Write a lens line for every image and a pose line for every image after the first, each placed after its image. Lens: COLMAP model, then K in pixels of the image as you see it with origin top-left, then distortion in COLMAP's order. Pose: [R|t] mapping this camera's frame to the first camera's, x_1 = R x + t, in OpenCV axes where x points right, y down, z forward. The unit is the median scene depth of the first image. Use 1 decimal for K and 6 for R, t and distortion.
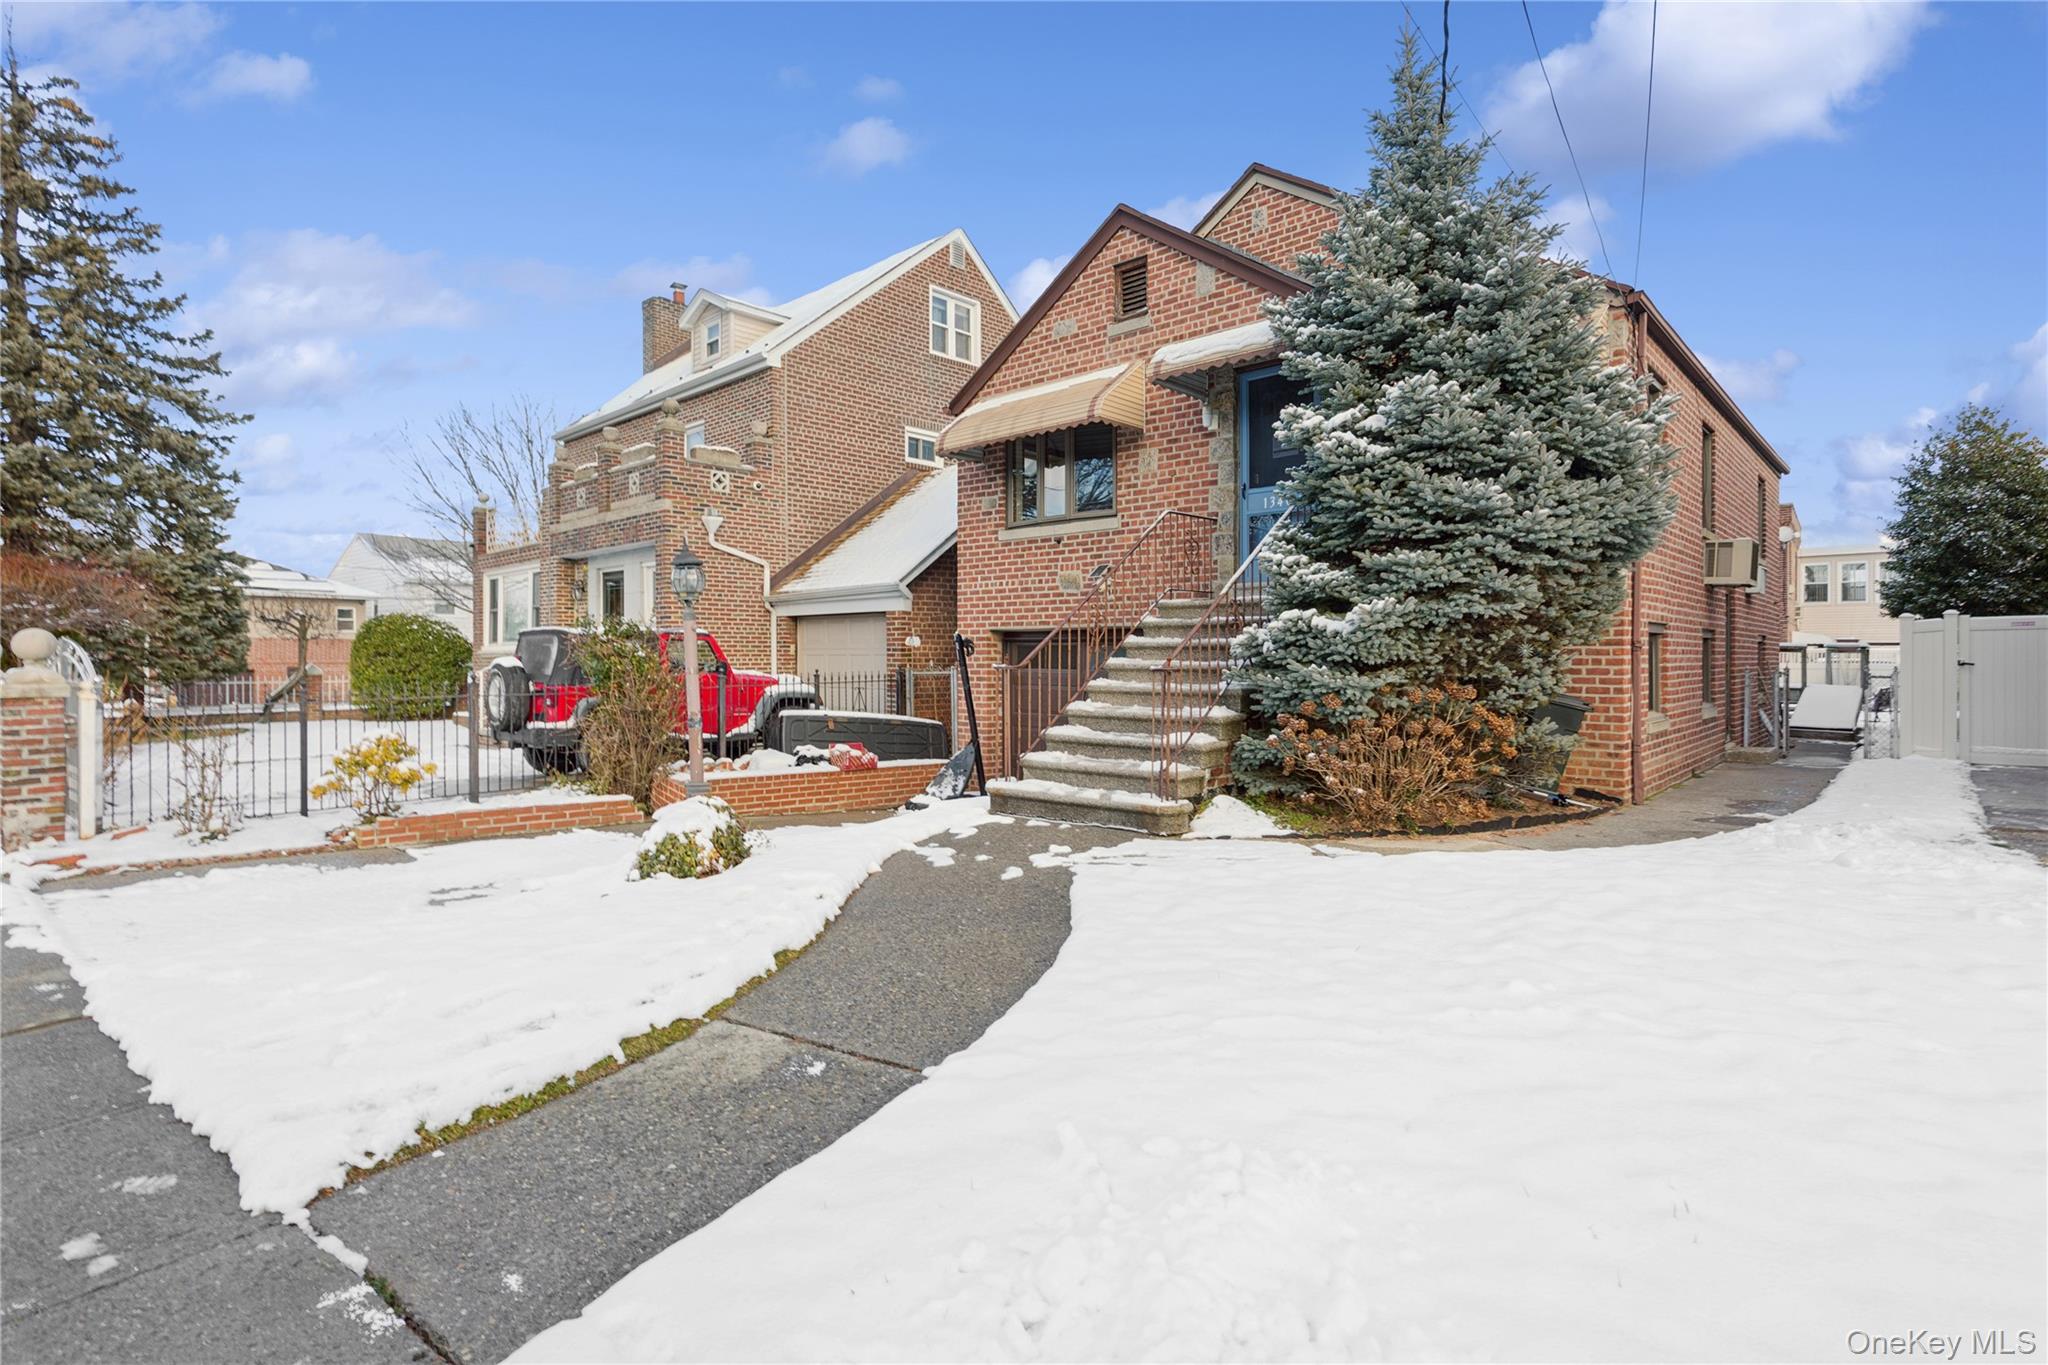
lens RADIAL K [[985.2, 0, 1020.5], [0, 985.2, 656.1], [0, 0, 1]] dist [0.000084, 0.000227]
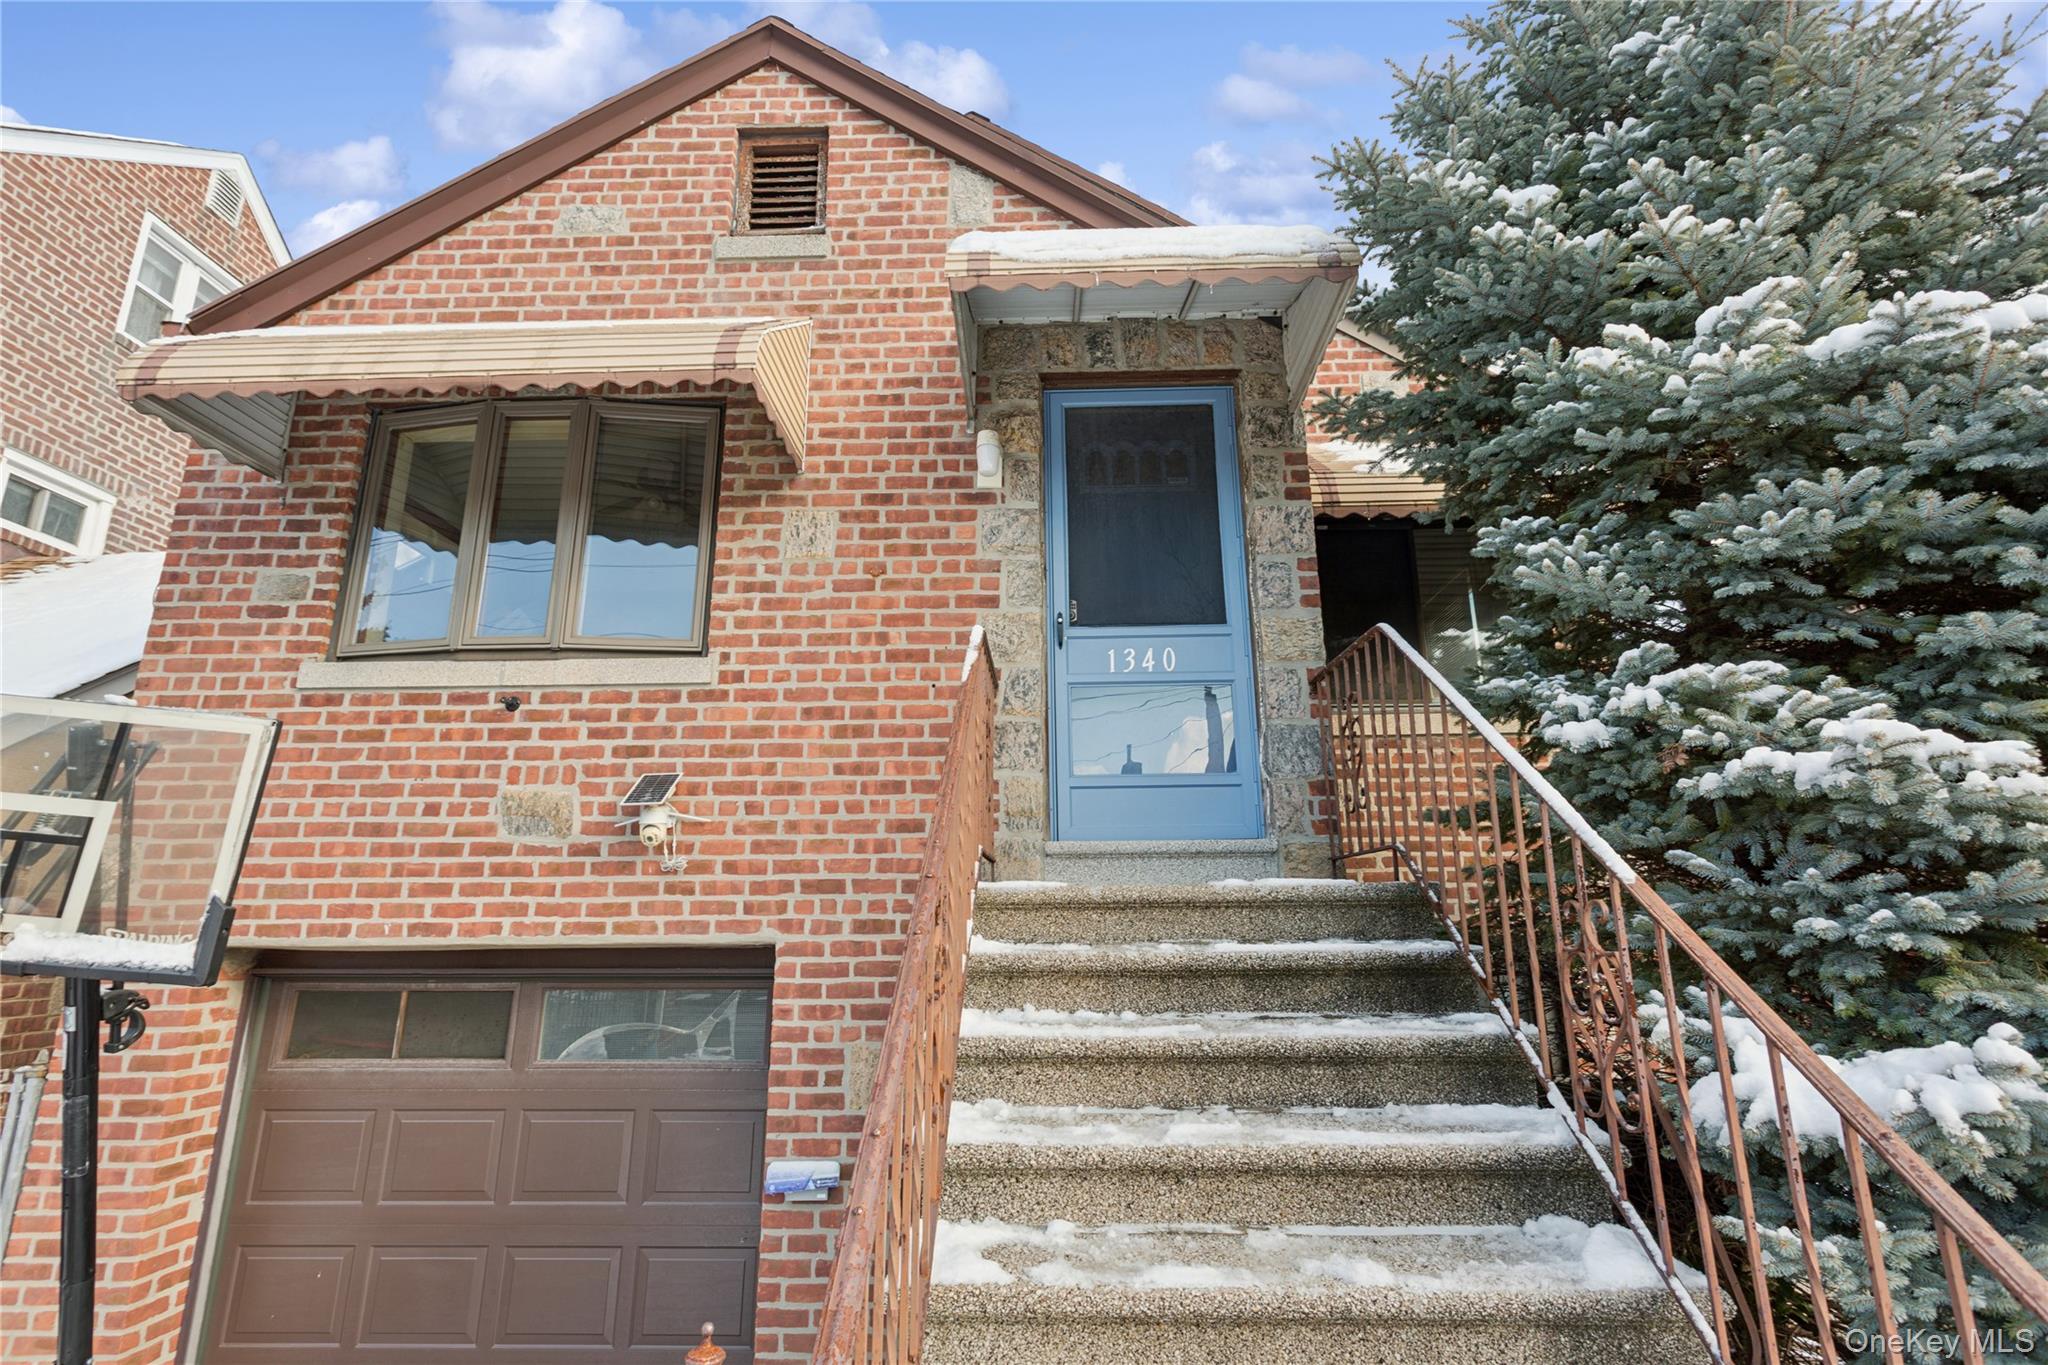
lens RADIAL K [[993.3, 0, 1024.7], [0, 993.3, 665.5], [0, 0, 1]] dist [-0.000399, 0.000802]
pose [[0.758568, 0.163460, 0.630757, -0.057016], [0.004128, 0.966798, -0.255508, -0.035970], [-0.651580, 0.196424, 0.732708, 0.634626]]
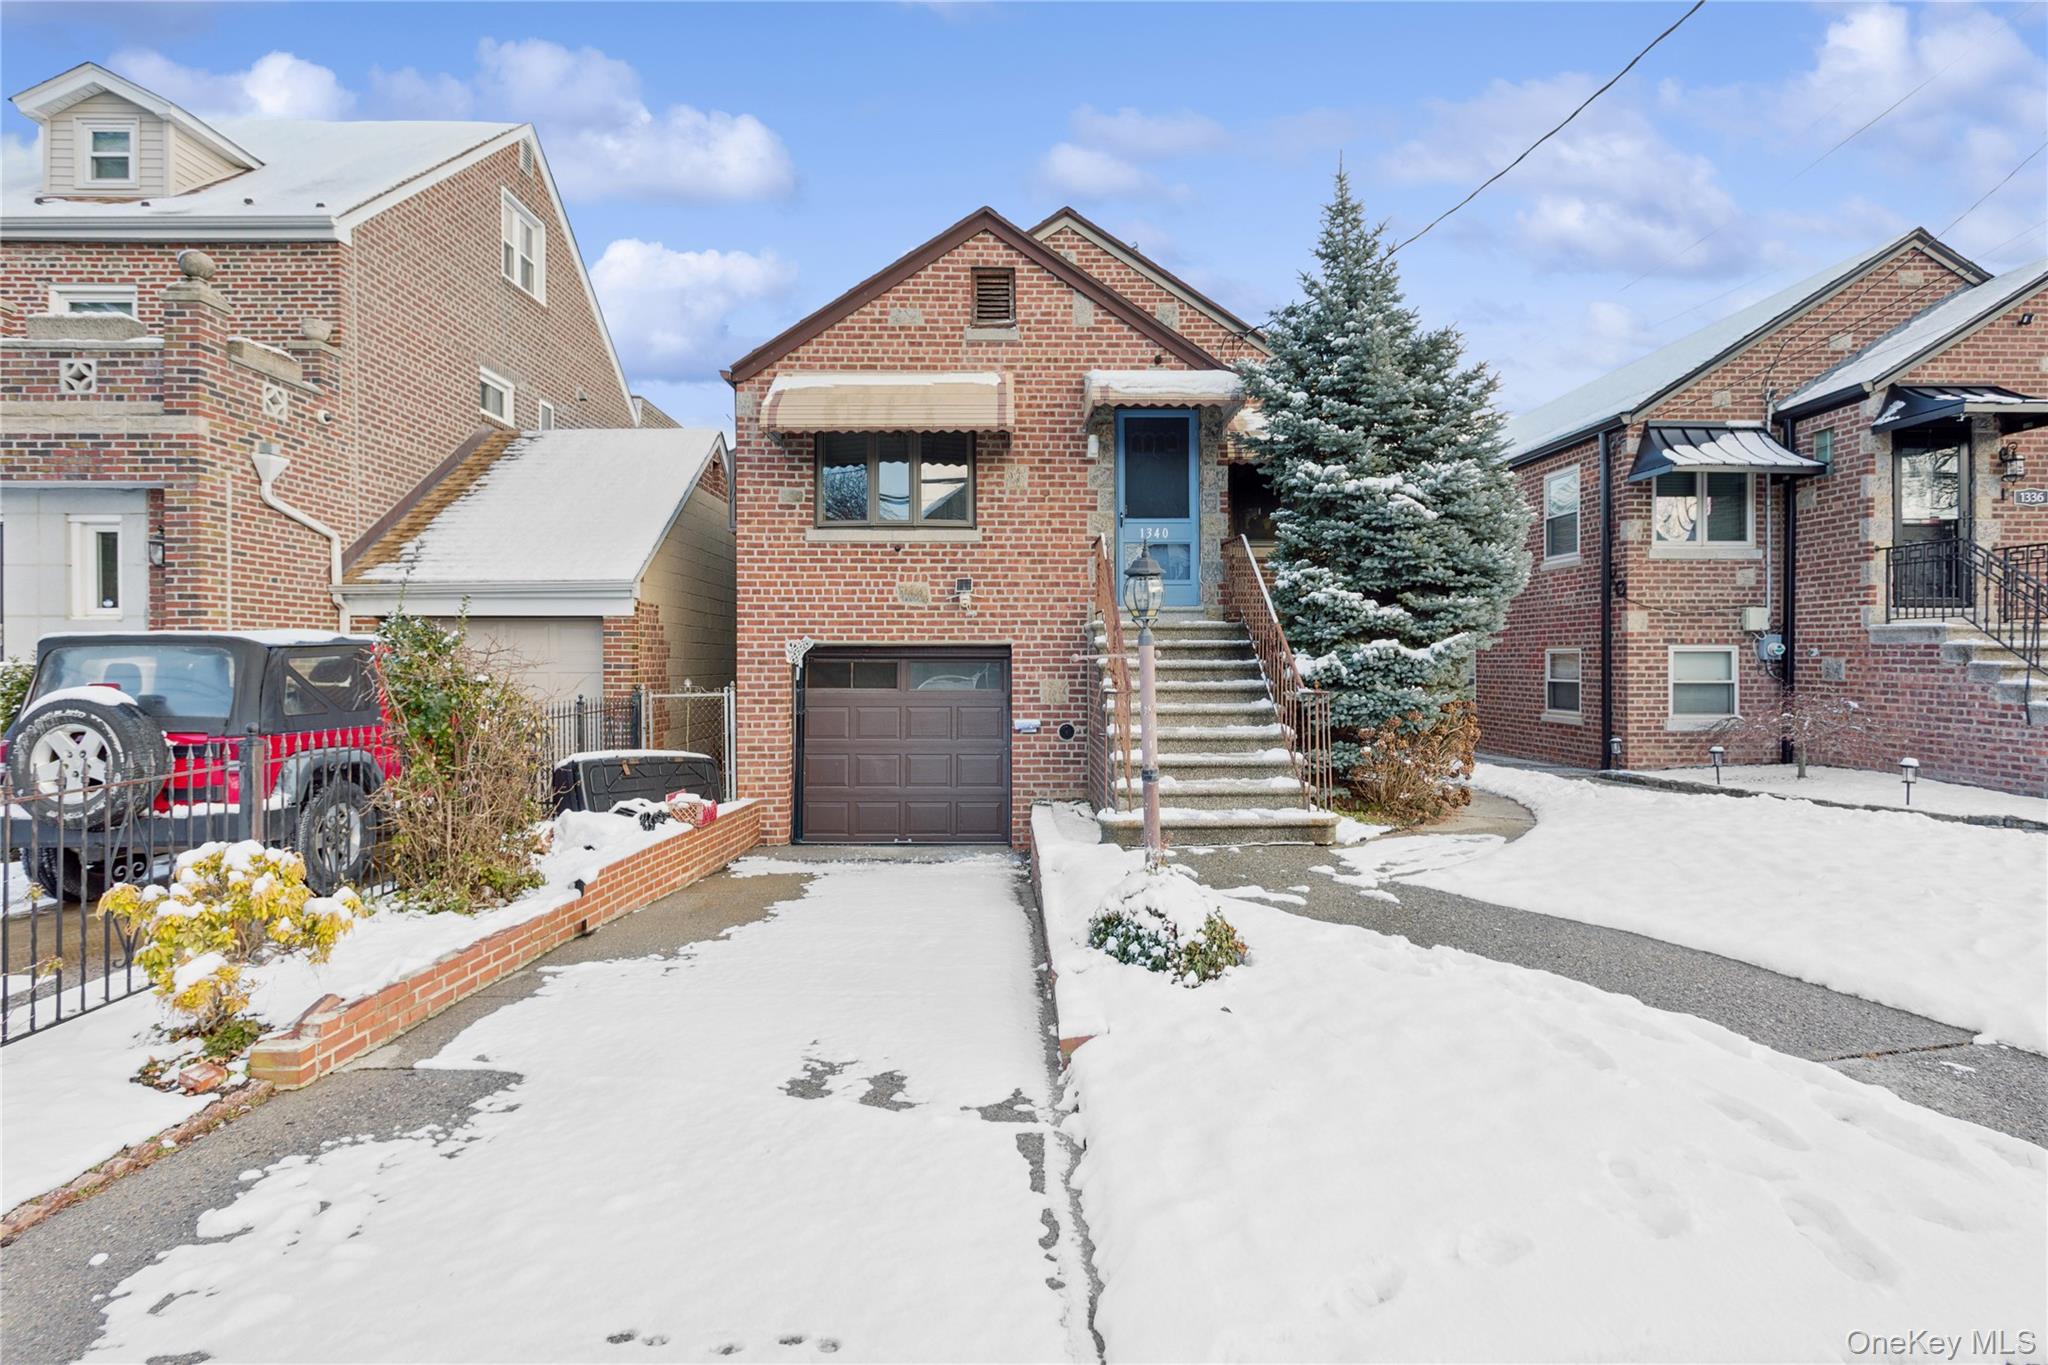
lens RADIAL K [[977.1, 0, 1036.0], [0, 977.1, 655.2], [0, 0, 1]] dist [0.000606, 0.000504]
pose [[0.722085, 0.005592, 0.691782, -0.525094], [-0.000764, 0.999973, -0.007285, -0.012340], [-0.691804, 0.004732, 0.722070, 0.277895]]
